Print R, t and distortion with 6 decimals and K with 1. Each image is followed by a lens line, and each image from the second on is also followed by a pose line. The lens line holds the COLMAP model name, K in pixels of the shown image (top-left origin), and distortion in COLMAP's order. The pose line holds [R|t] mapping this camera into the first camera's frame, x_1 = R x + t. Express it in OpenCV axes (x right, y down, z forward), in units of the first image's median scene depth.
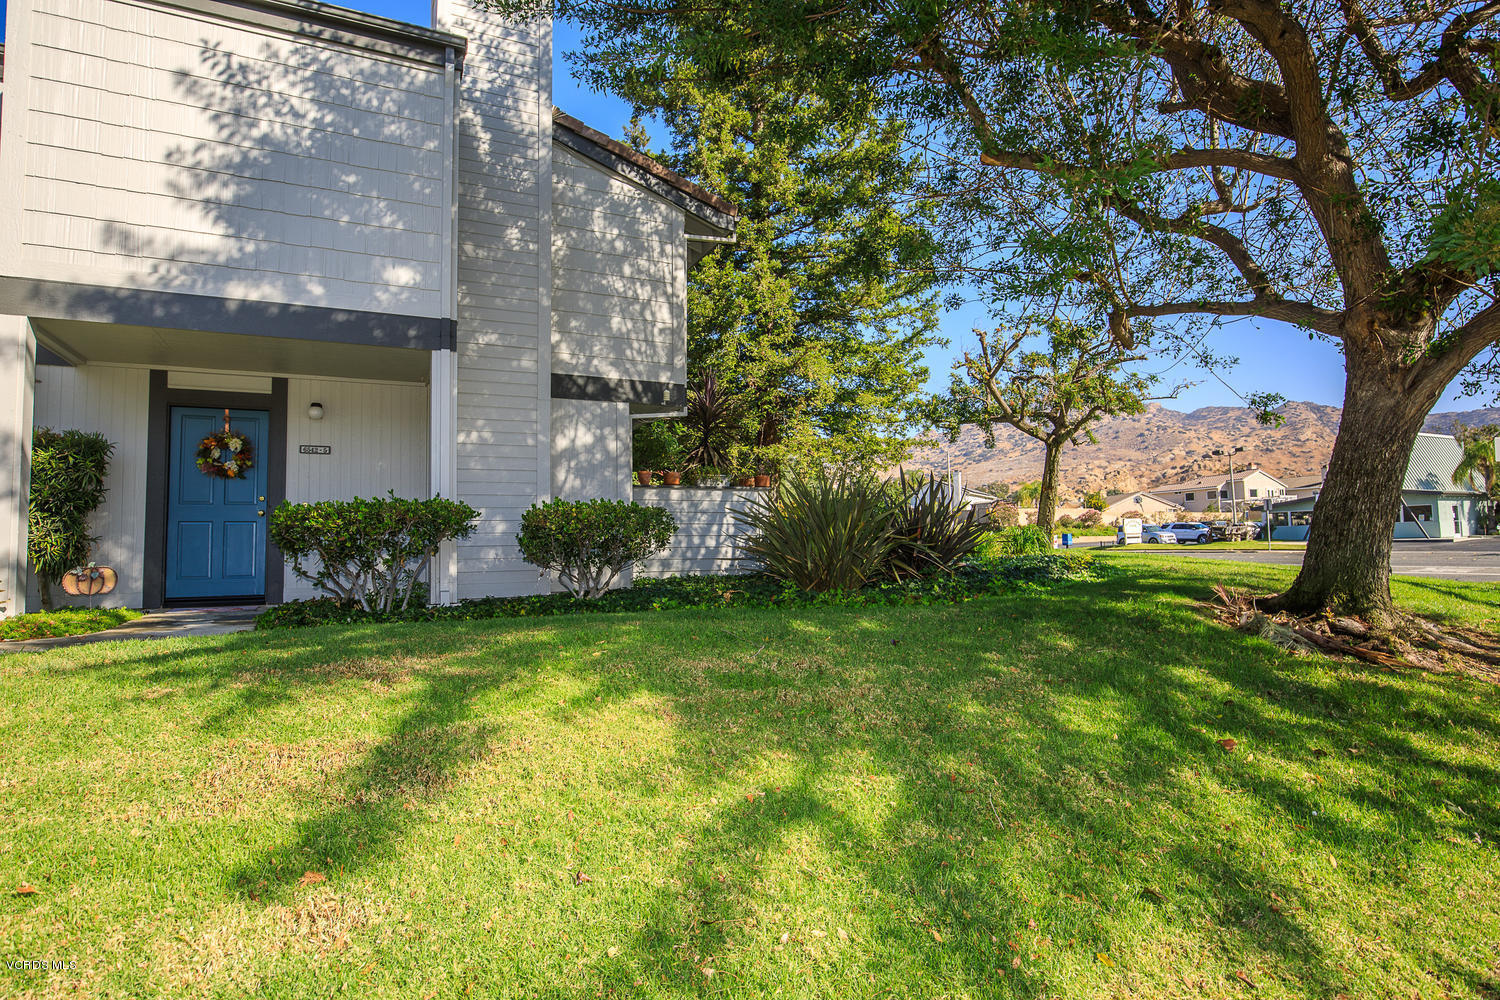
lens RADIAL K [[783.5, 0, 757.0], [0, 783.5, 504.2], [0, 0, 1]] dist [-0.010917, 0.002158]
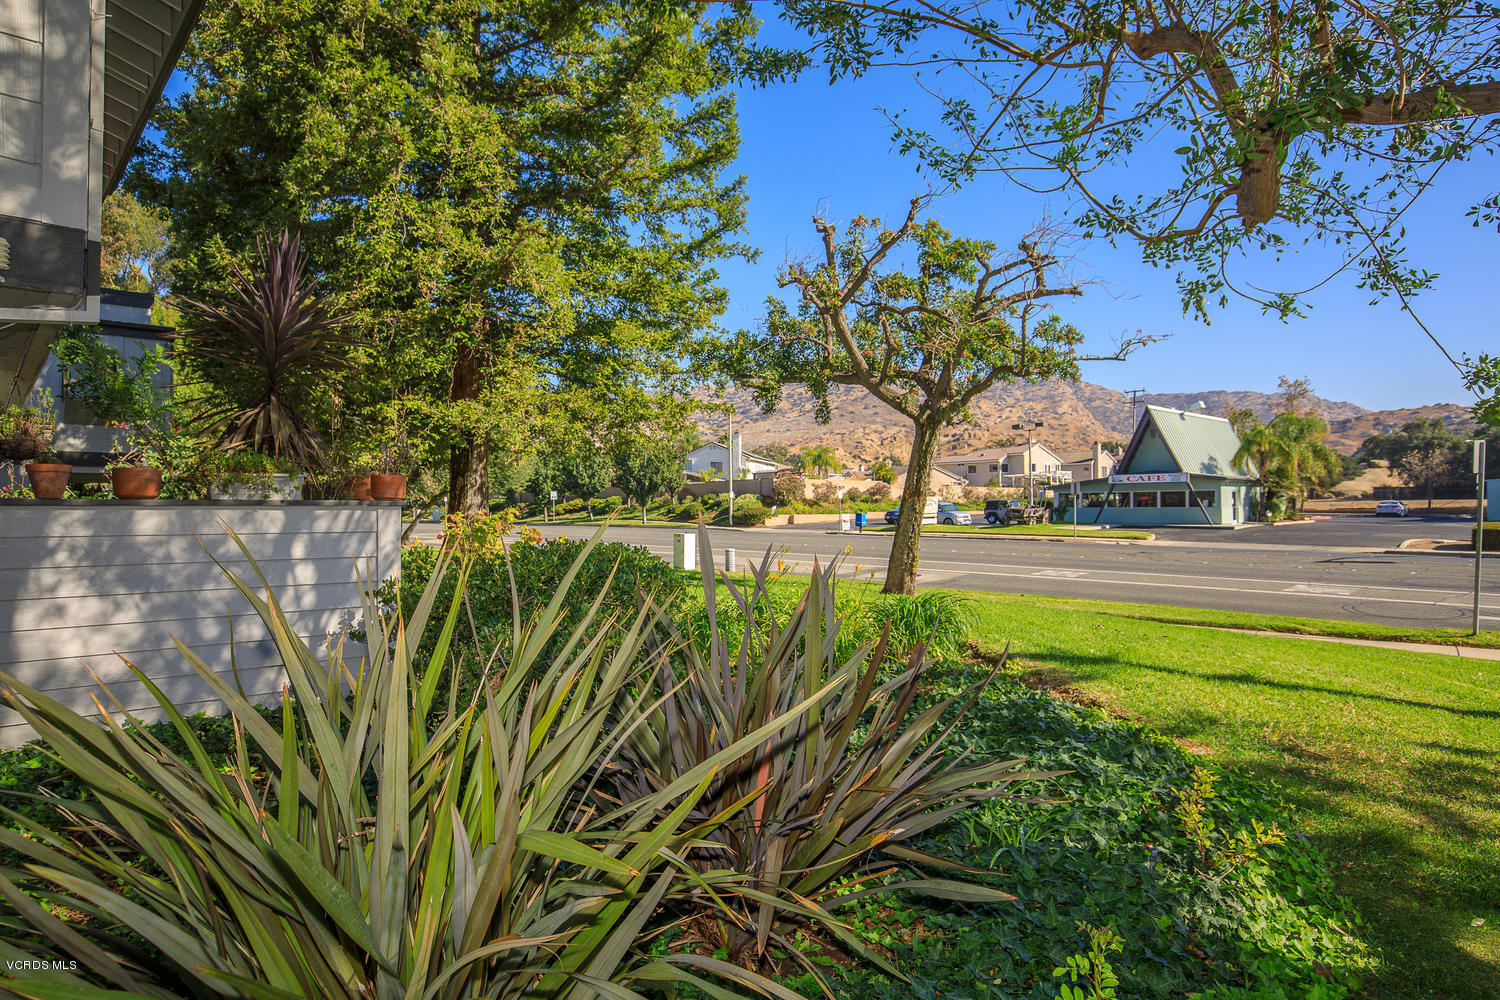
lens RADIAL K [[811.9, 0, 729.5], [0, 811.9, 503.2], [0, 0, 1]] dist [-0.007934, -0.000035]
pose [[0.967675, 0.016361, 0.251669, 0.064852], [-0.030767, 0.998098, 0.053415, -0.041655], [-0.250316, -0.059432, 0.966338, 0.397849]]
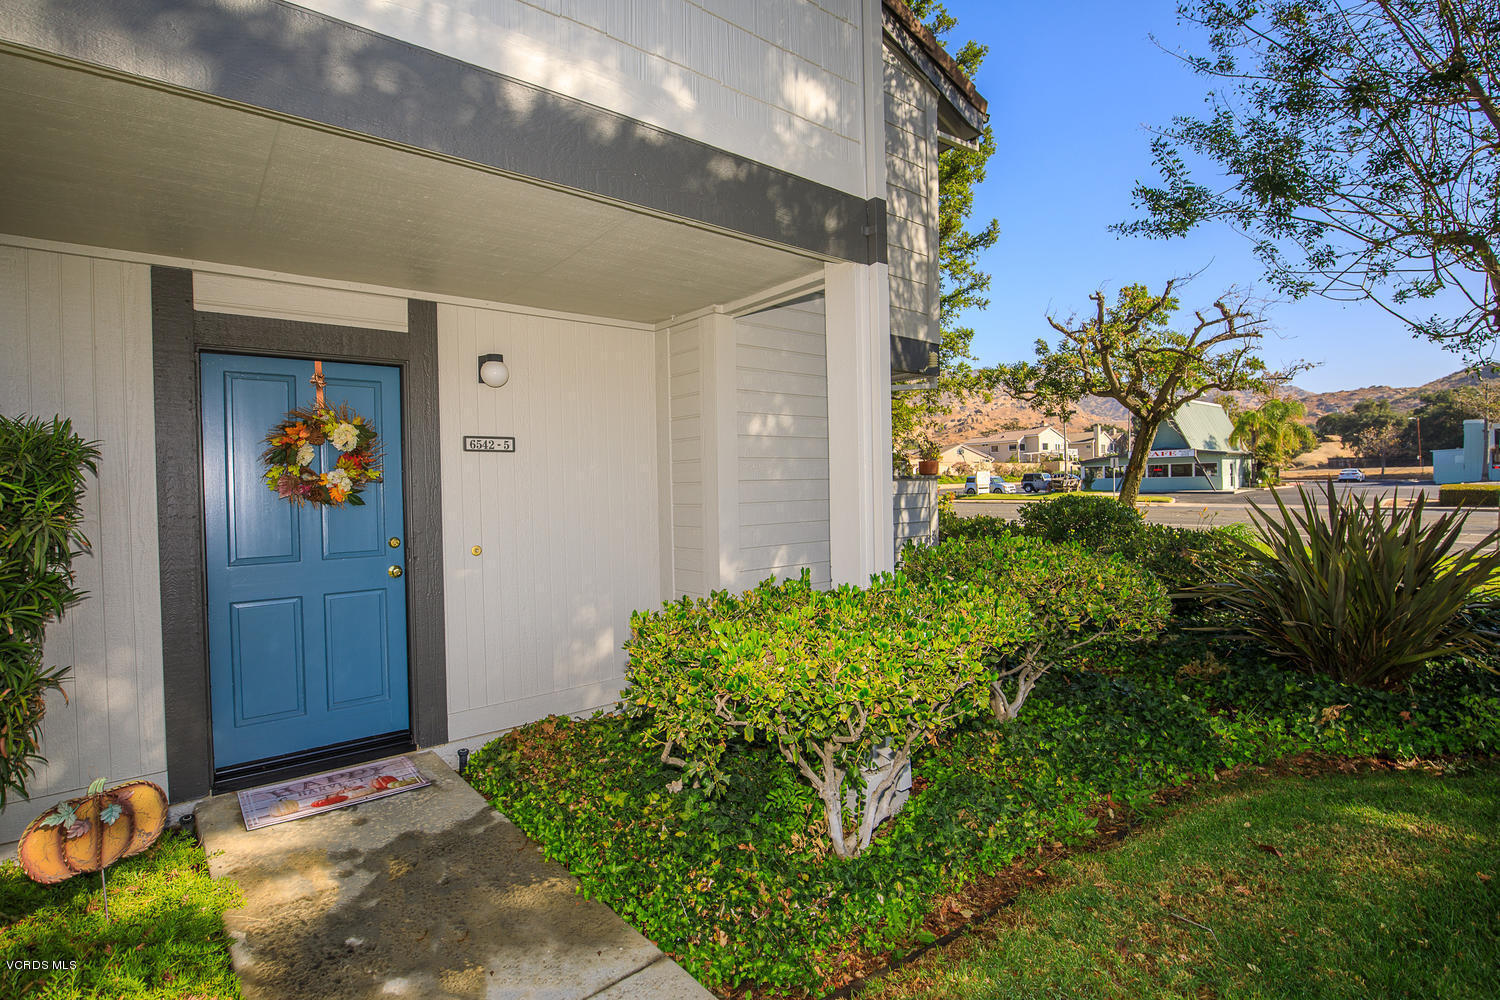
lens RADIAL K [[684.8, 0, 712.3], [0, 684.8, 488.5], [0, 0, 1]] dist [-0.002158, -0.001365]
pose [[0.976005, -0.001166, 0.217746, -0.298221], [-0.013435, 0.997758, 0.065560, -0.041349], [-0.217334, -0.066913, 0.973801, 0.294662]]
